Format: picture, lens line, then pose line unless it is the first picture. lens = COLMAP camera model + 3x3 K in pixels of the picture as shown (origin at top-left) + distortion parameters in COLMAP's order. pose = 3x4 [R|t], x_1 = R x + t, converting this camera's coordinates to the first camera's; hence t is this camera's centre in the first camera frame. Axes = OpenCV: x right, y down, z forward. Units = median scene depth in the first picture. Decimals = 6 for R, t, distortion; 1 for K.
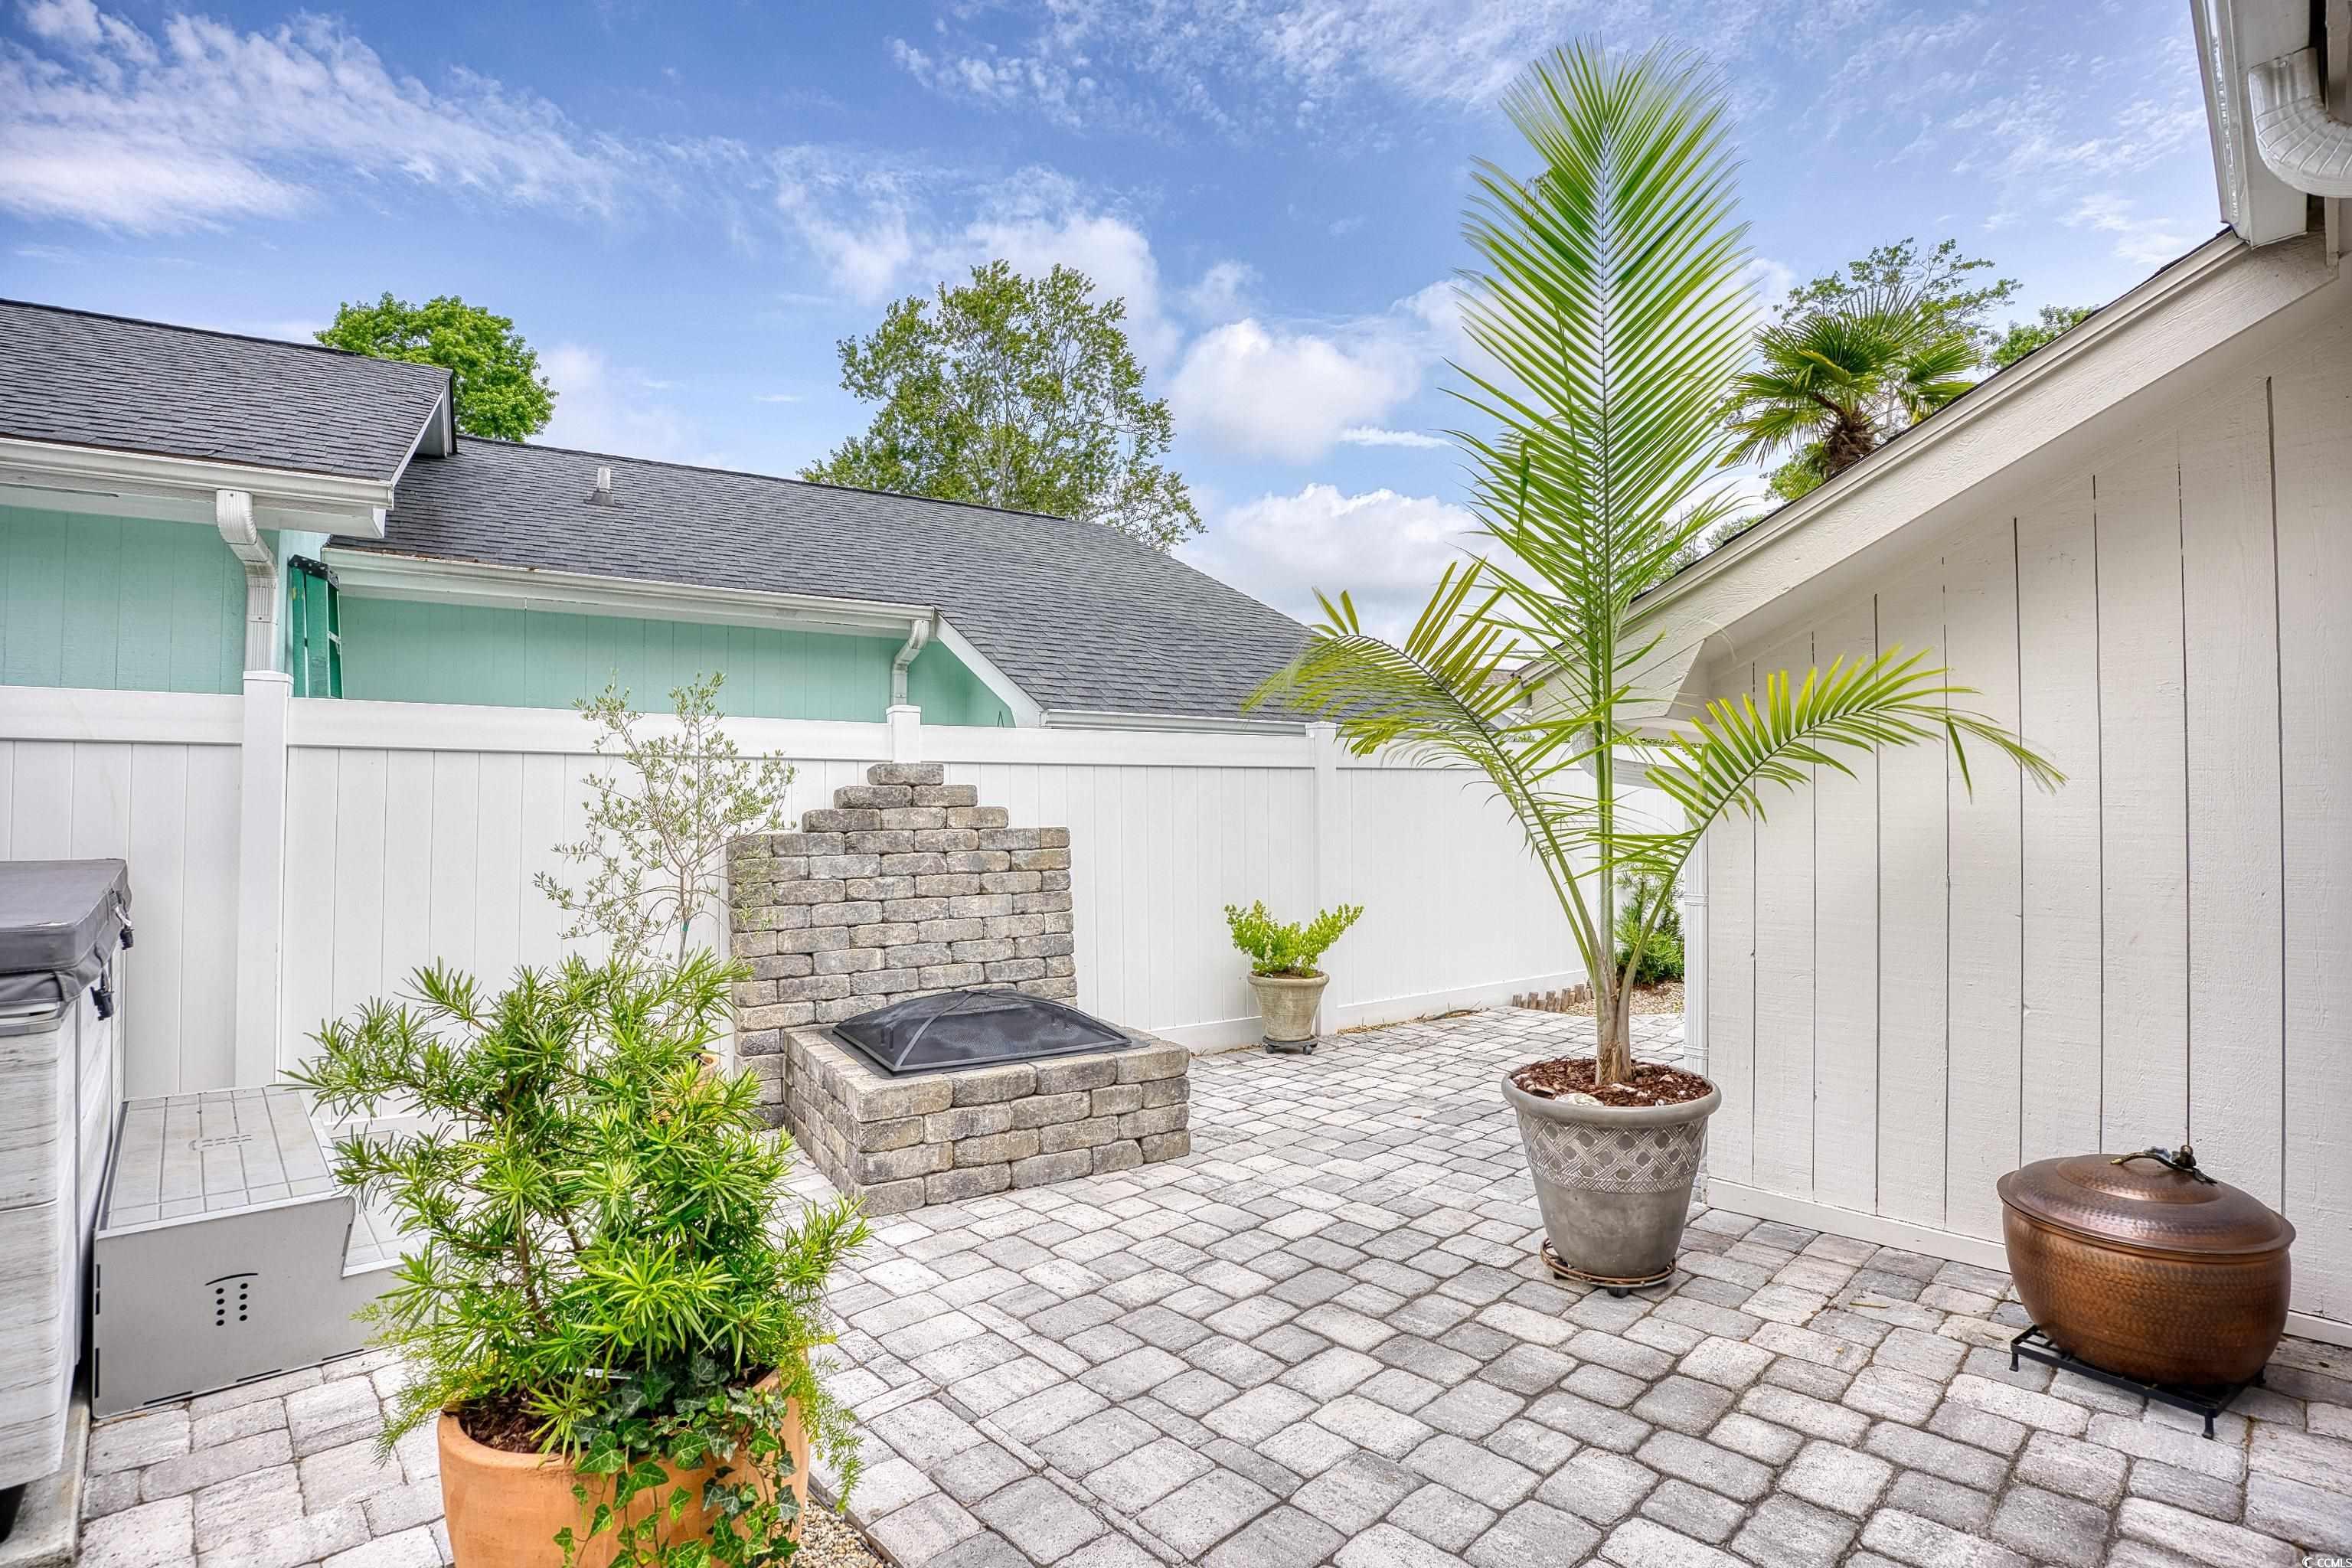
lens RADIAL K [[1120.0, 0, 1160.4], [0, 1120.0, 774.6], [0, 0, 1]] dist [-0.061860, 0.012643]
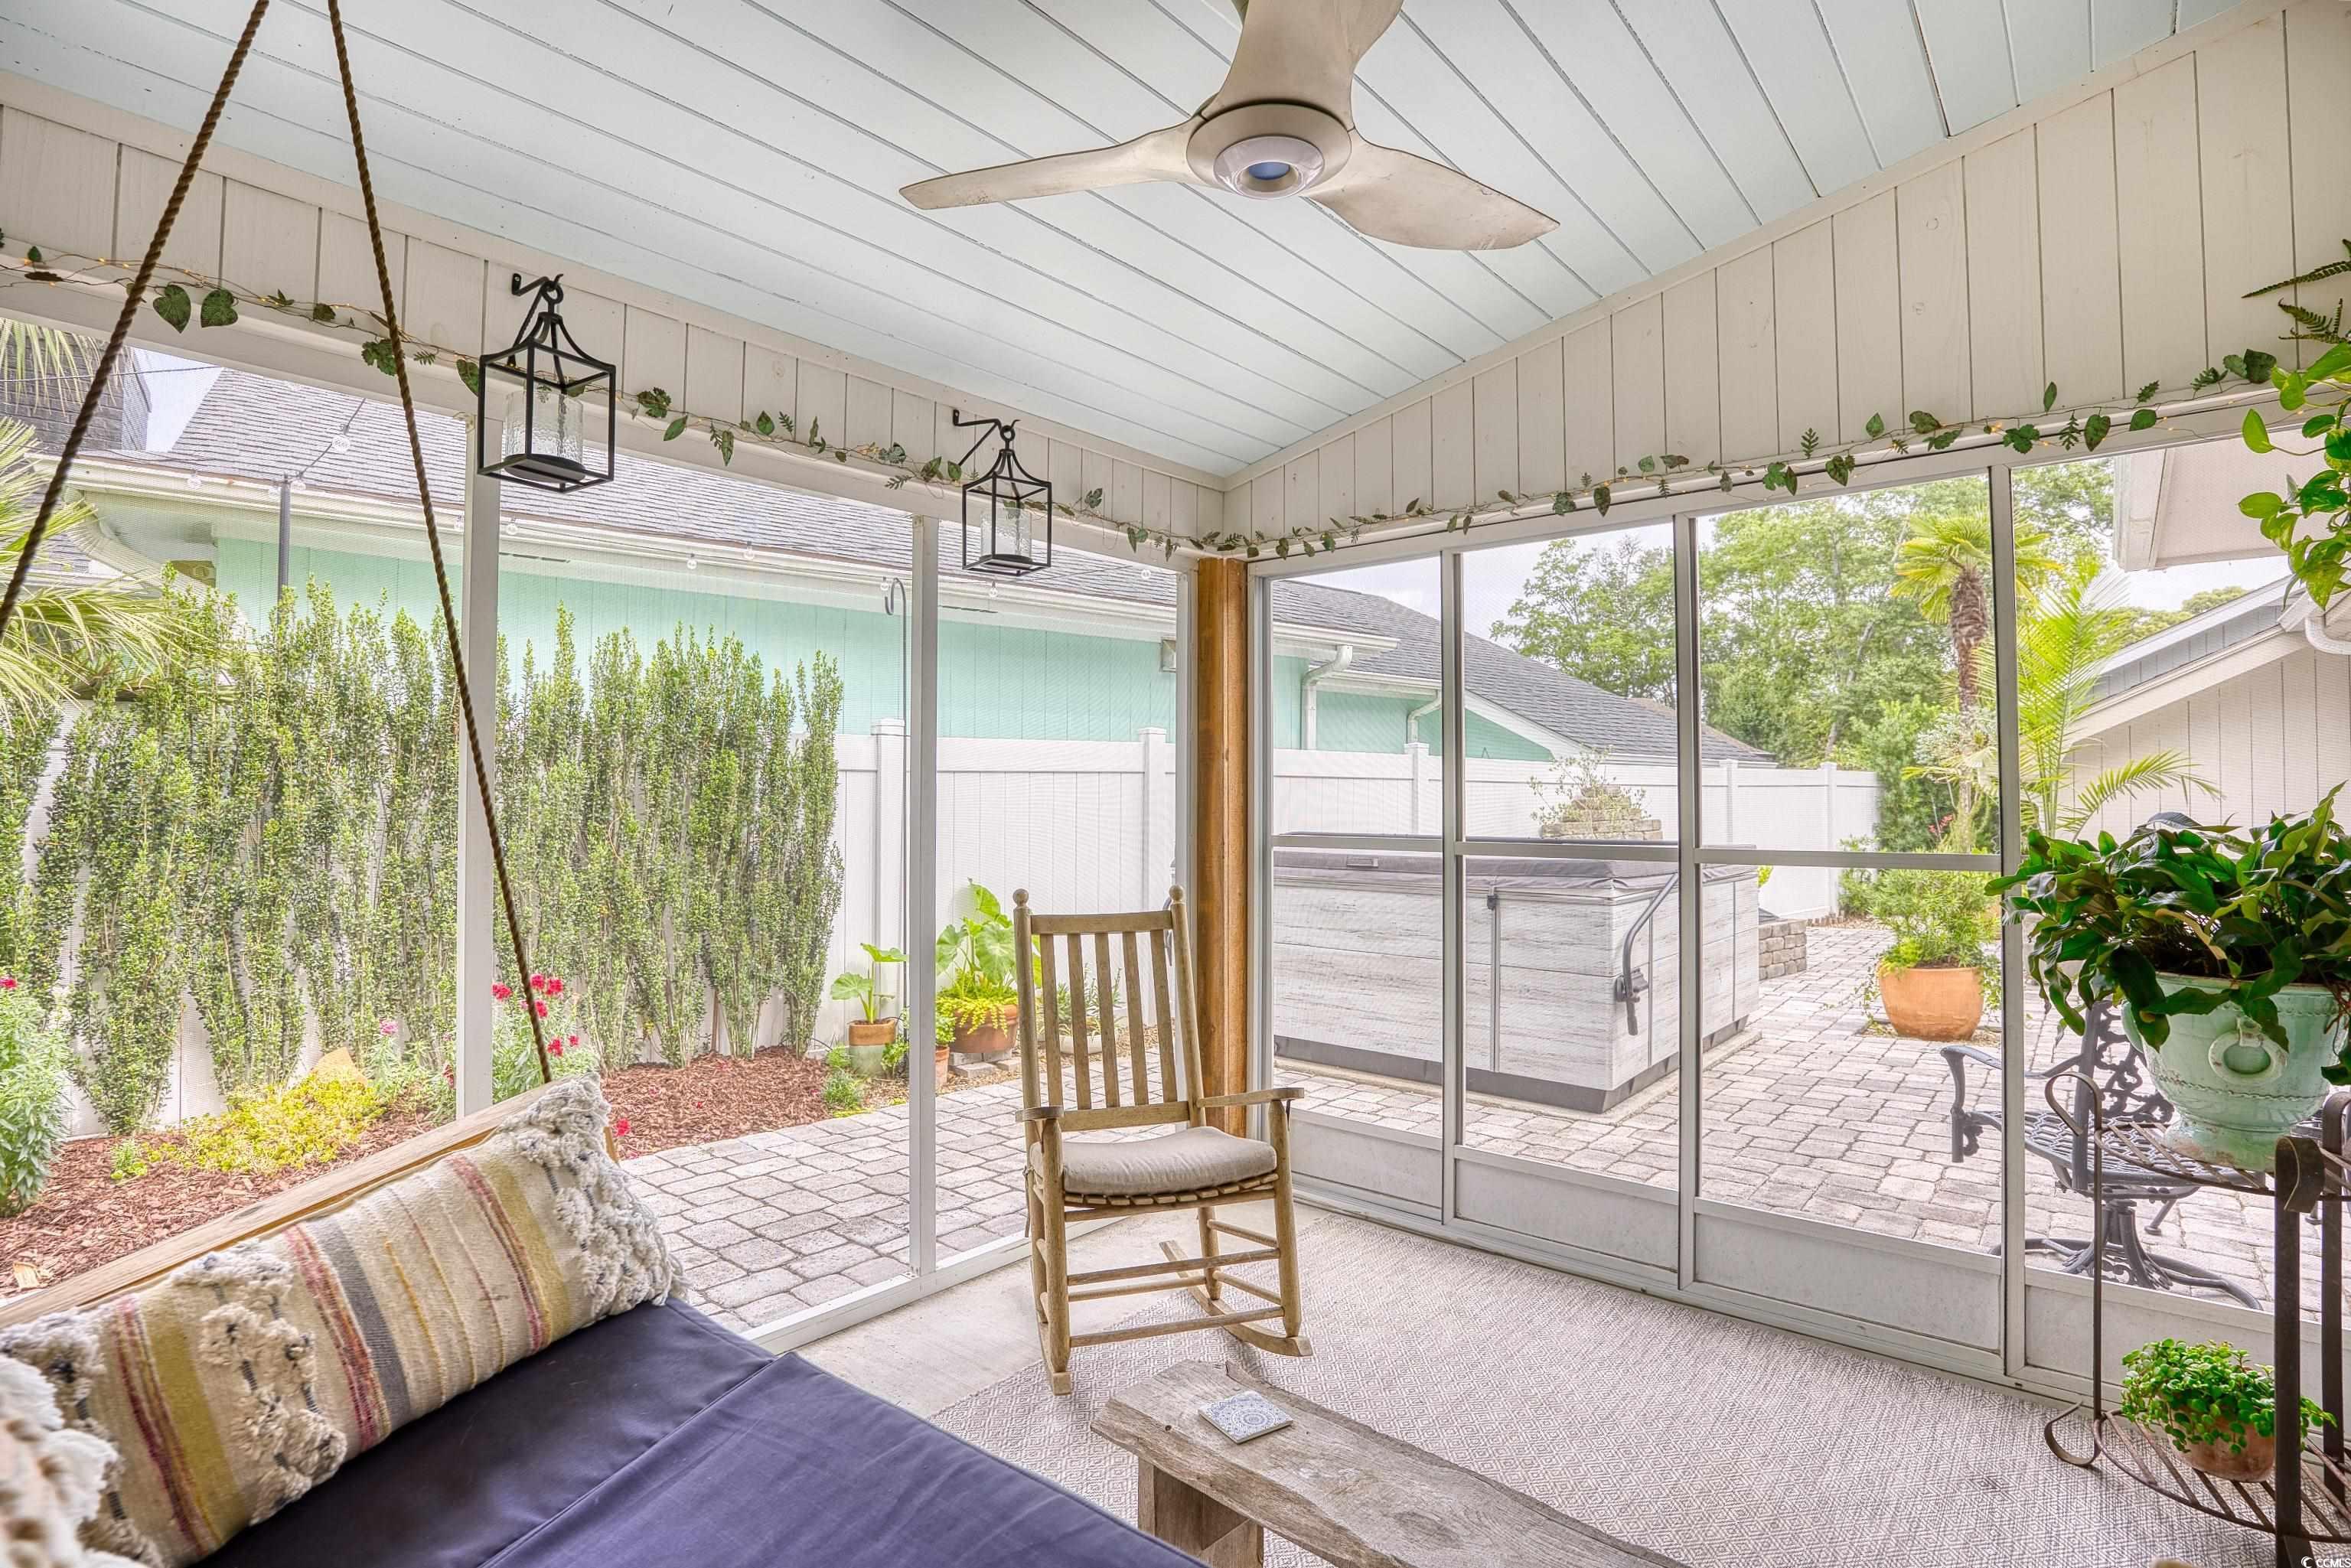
lens RADIAL K [[1112.3, 0, 1177.1], [0, 1112.3, 773.9], [0, 0, 1]] dist [-0.064804, 0.017503]
pose [[0.994671, 0.004383, 0.103006, -0.184103], [-0.004383, 0.999990, -0.000221, -0.004276], [-0.103006, -0.000232, 0.994681, -0.127267]]
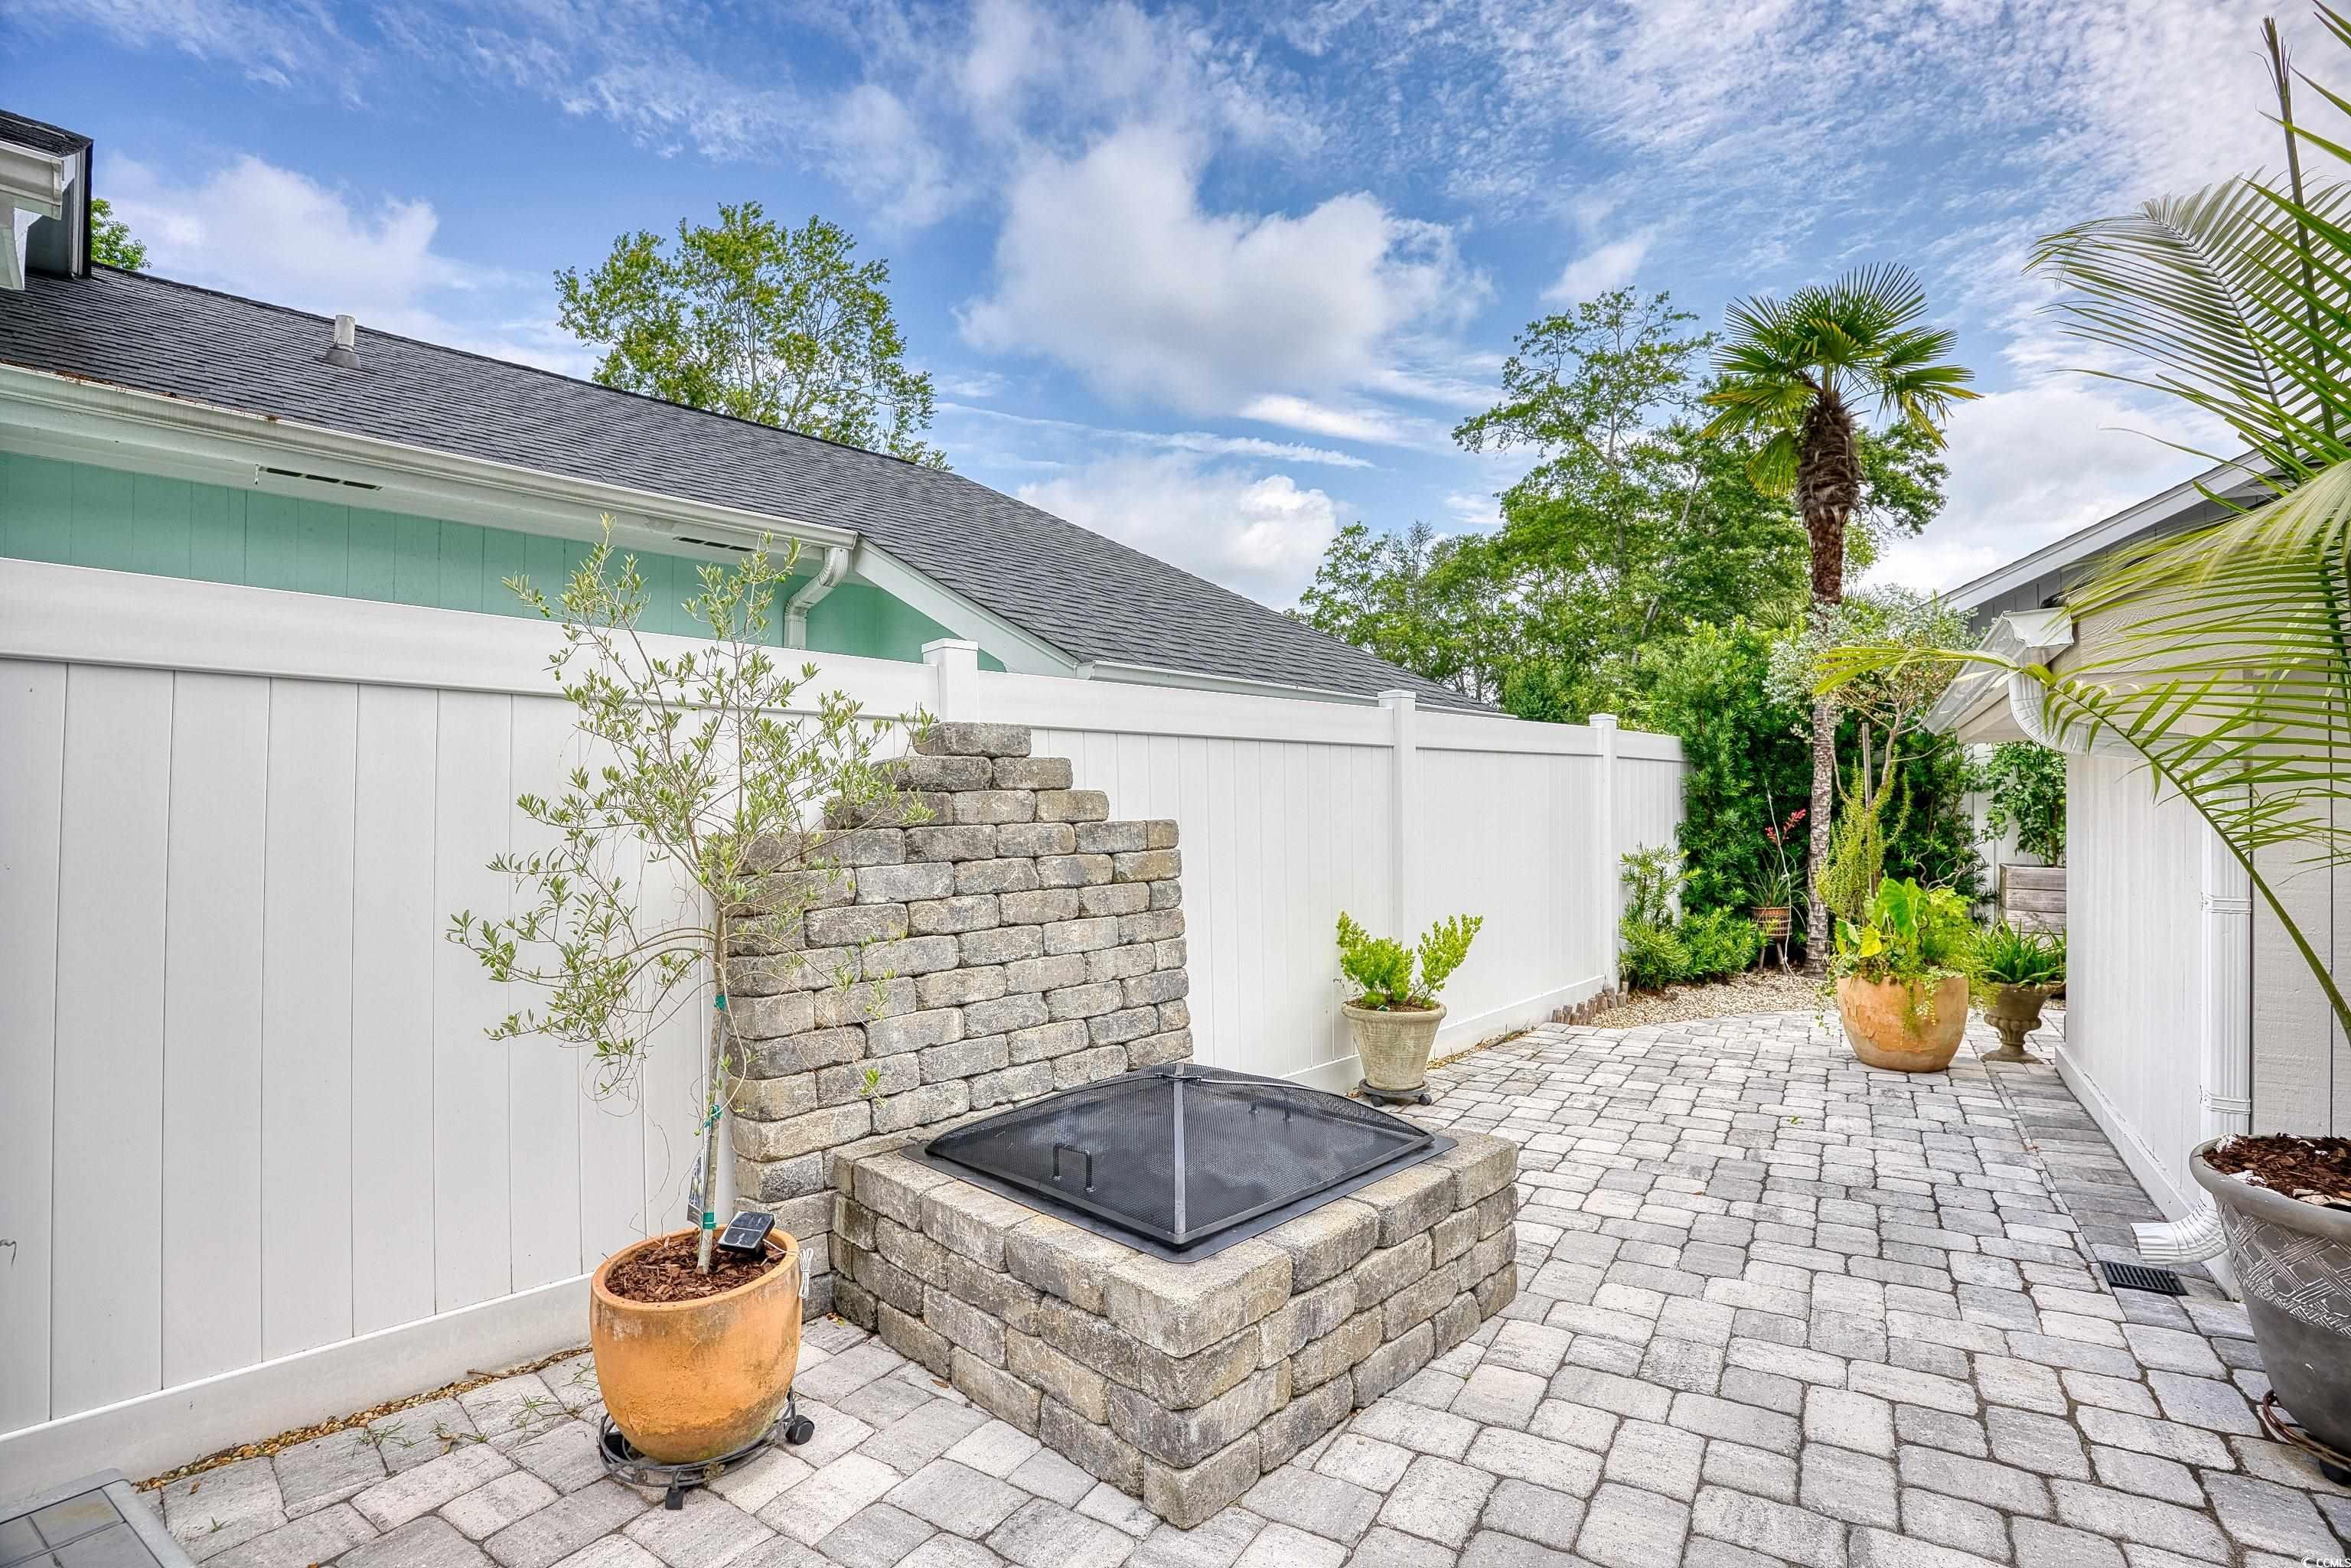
lens RADIAL K [[1112.3, 0, 1177.1], [0, 1112.3, 773.9], [0, 0, 1]] dist [-0.064804, 0.017503]
pose [[0.965318, 0.006739, 0.260990, -0.045838], [-0.007242, 0.999973, 0.000962, 0.002907], [-0.260977, -0.002819, 0.965341, 0.053699]]
